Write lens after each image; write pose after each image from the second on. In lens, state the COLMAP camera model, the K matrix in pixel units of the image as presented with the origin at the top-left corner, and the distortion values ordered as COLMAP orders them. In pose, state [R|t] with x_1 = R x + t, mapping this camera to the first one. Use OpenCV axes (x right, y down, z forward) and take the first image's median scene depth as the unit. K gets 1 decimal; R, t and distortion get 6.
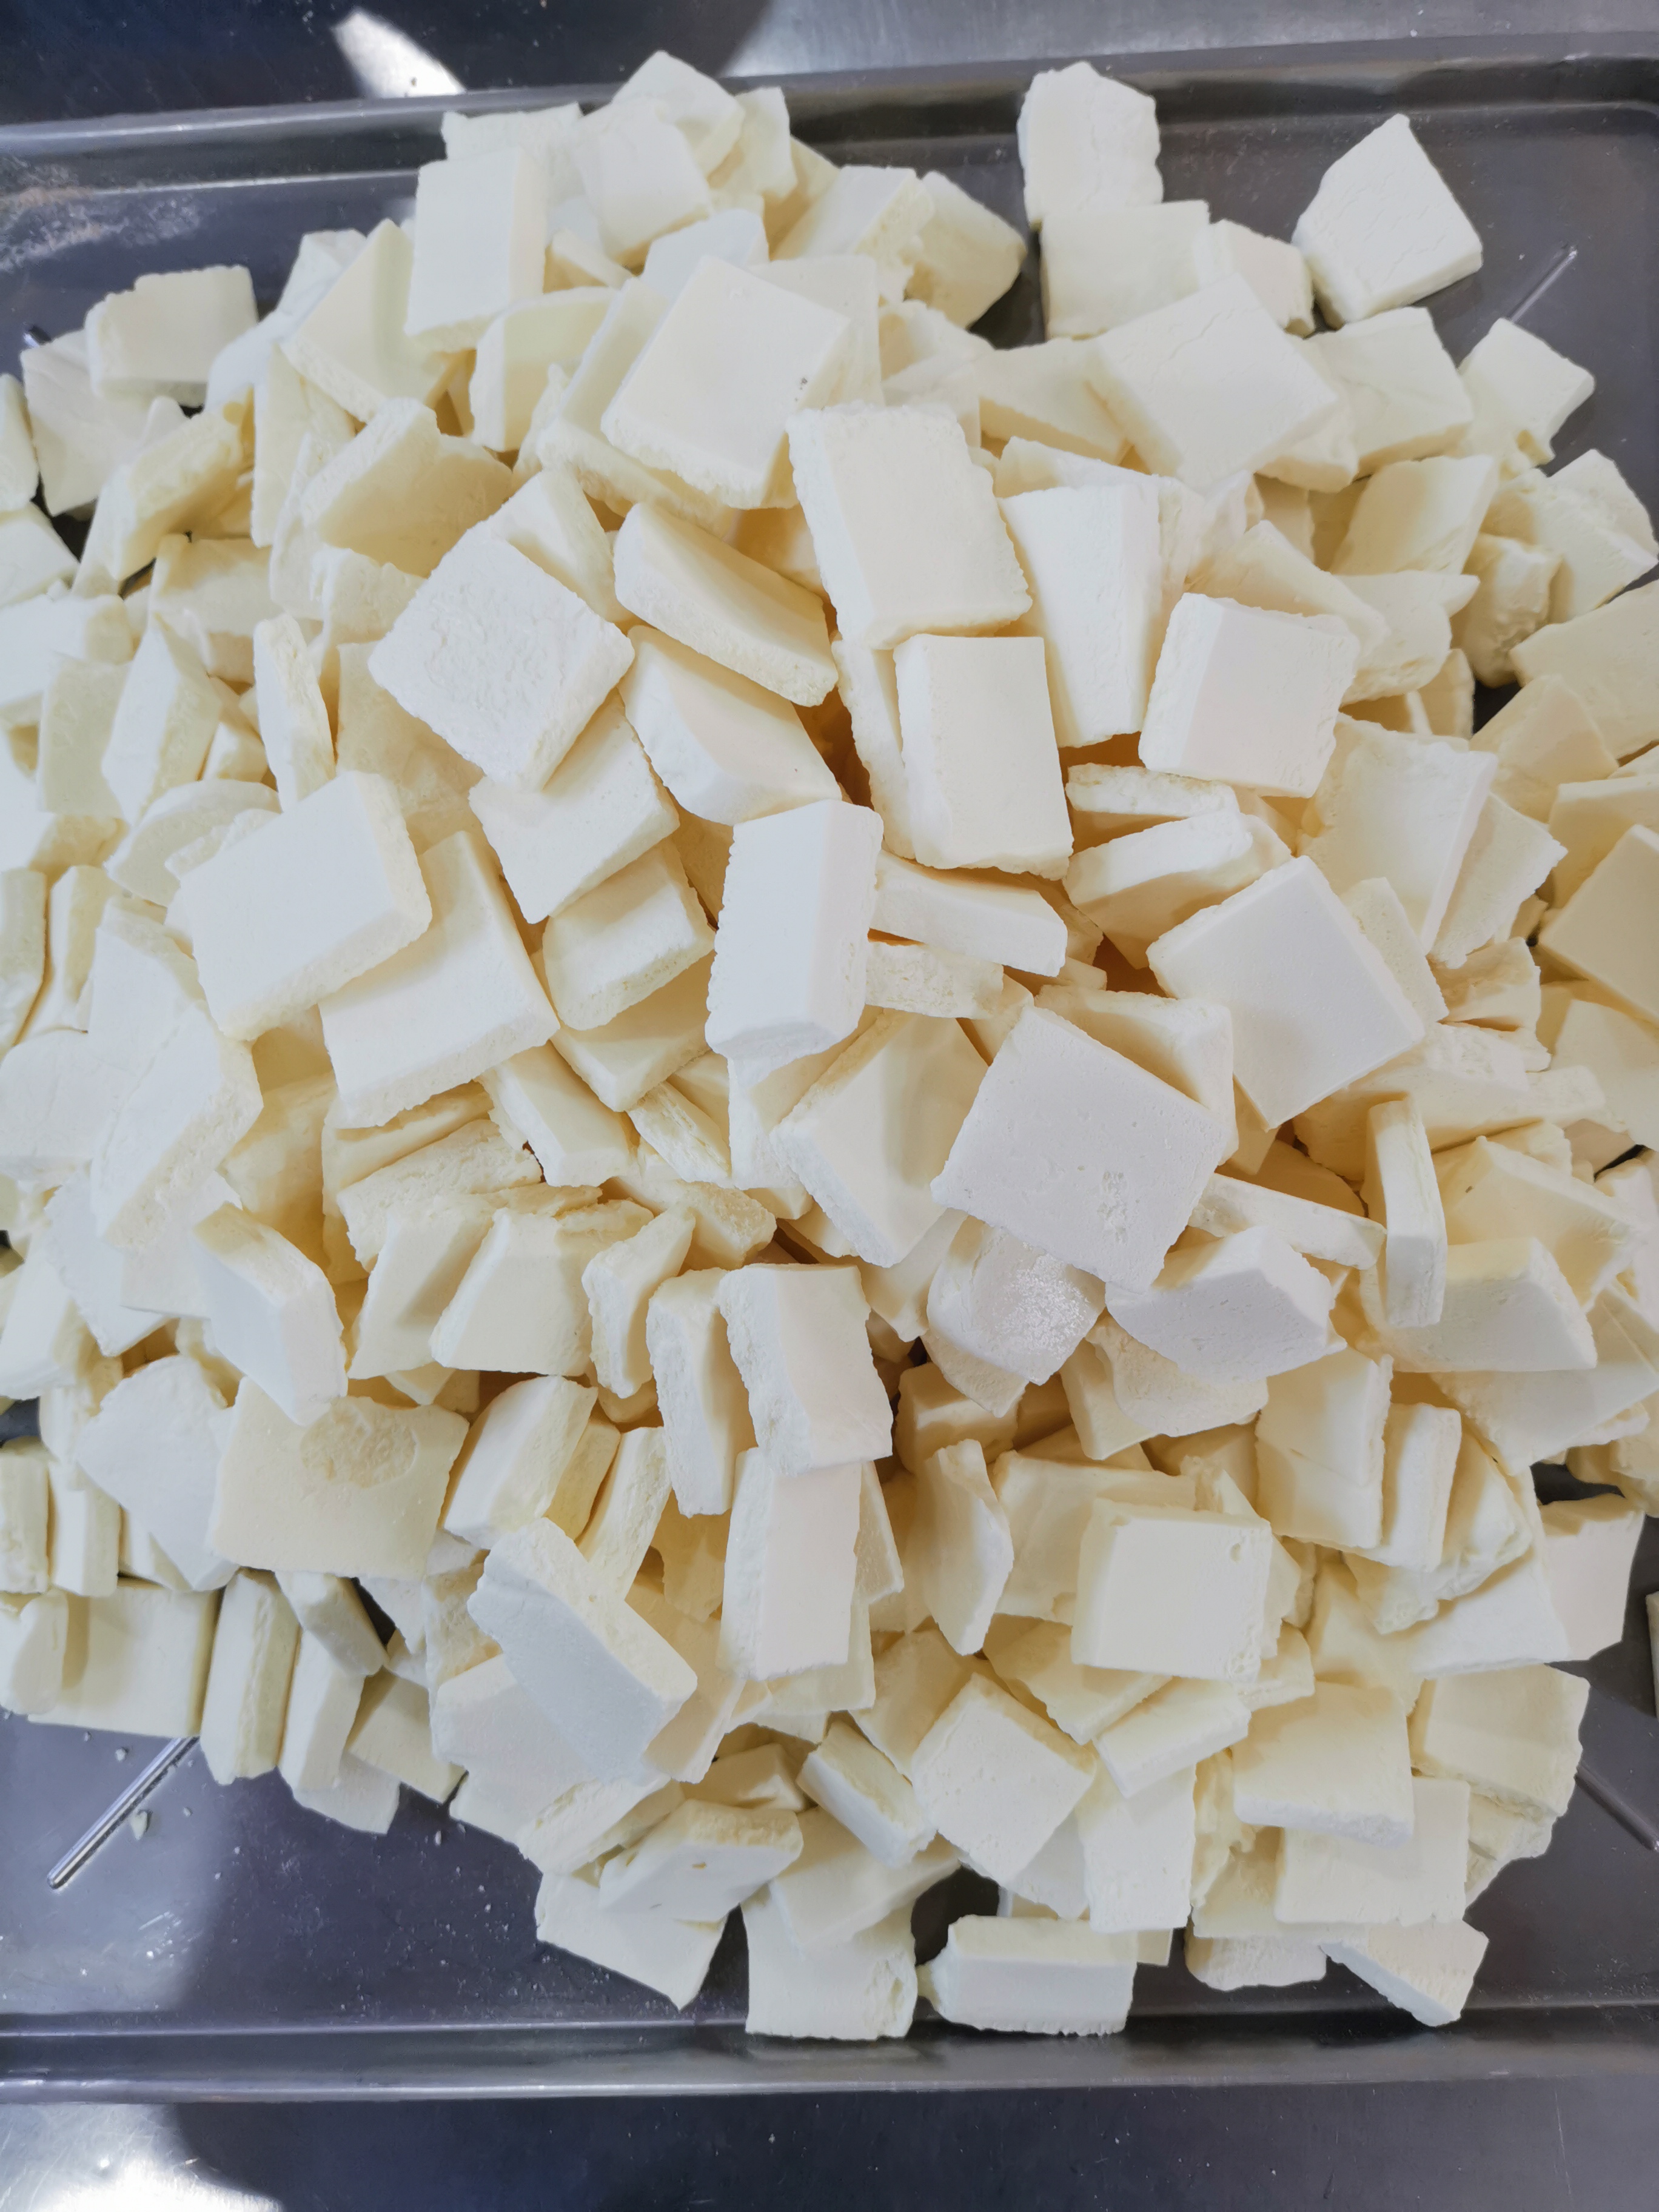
lens RADIAL K [[1742.0, 0, 832.4], [0, 1742.0, 1105.7], [0, 0, 1]] dist [-0.017747, -0.005409]
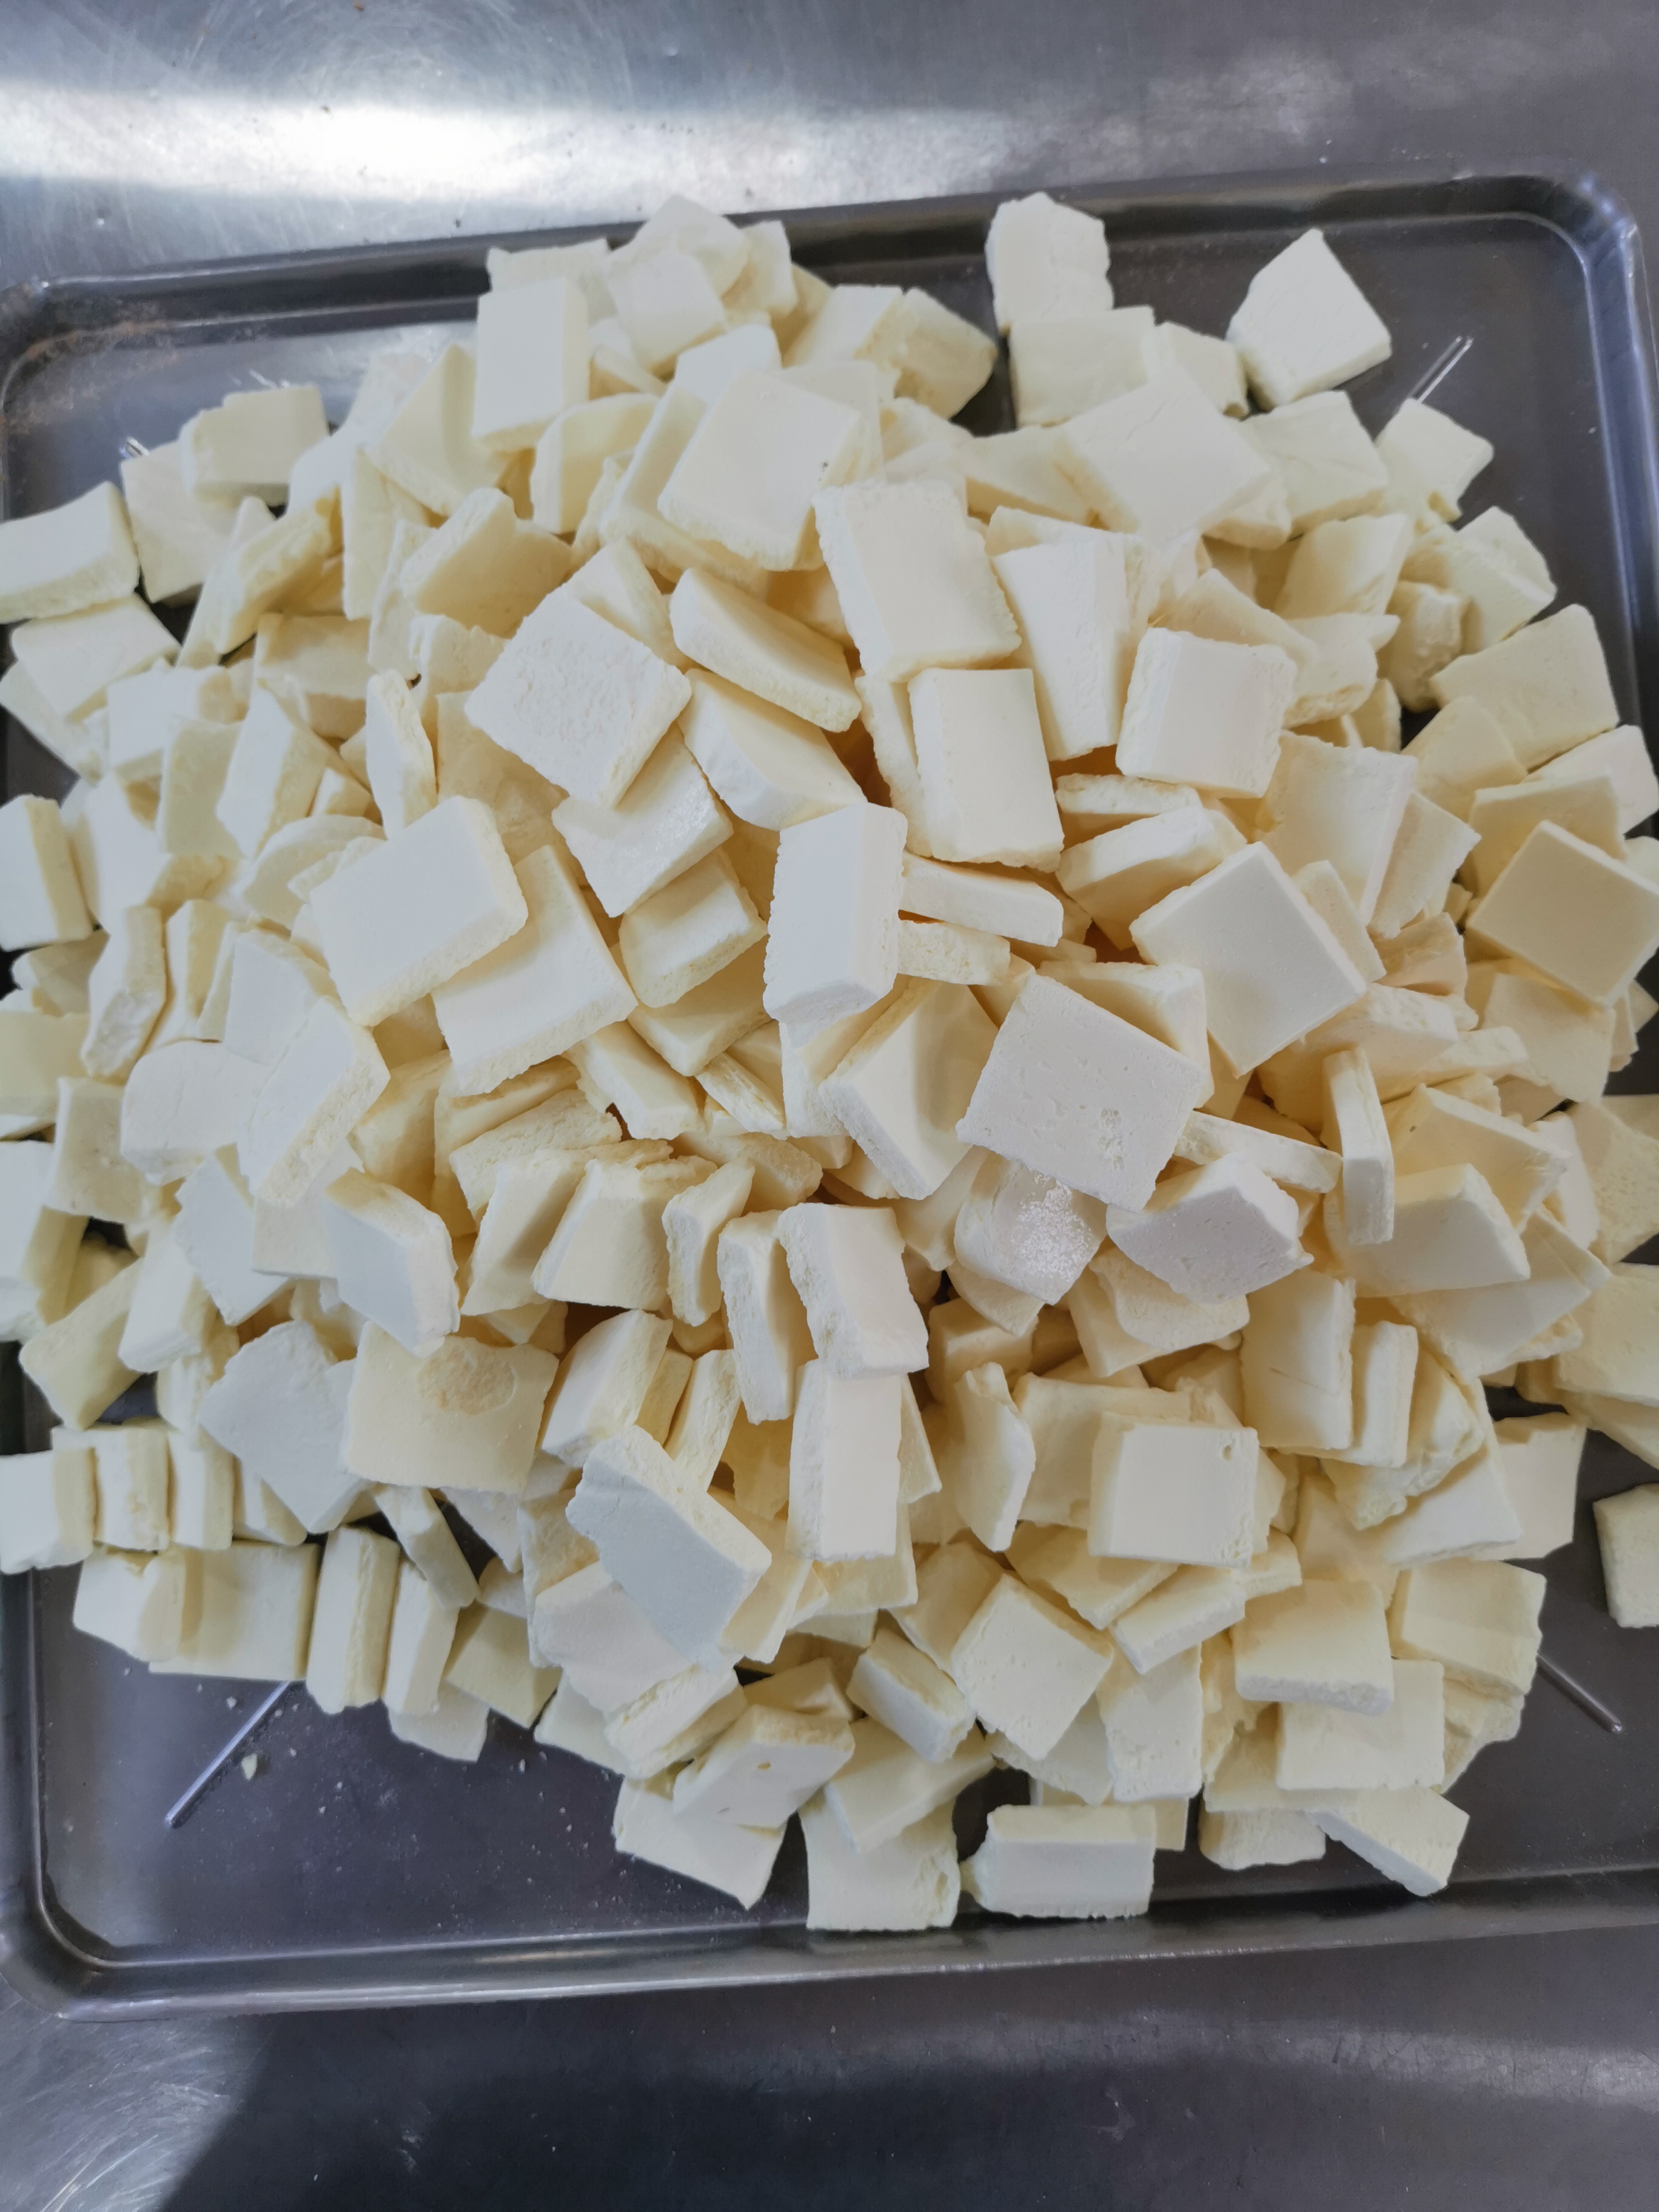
lens RADIAL K [[1742.0, 0, 826.4], [0, 1742.0, 1106.6], [0, 0, 1]] dist [-0.017747, -0.005409]
pose [[0.999418, -0.032168, 0.011308, -0.035851], [0.032700, 0.998186, -0.050548, 0.071718], [-0.009662, 0.050888, 0.998658, -0.146318]]
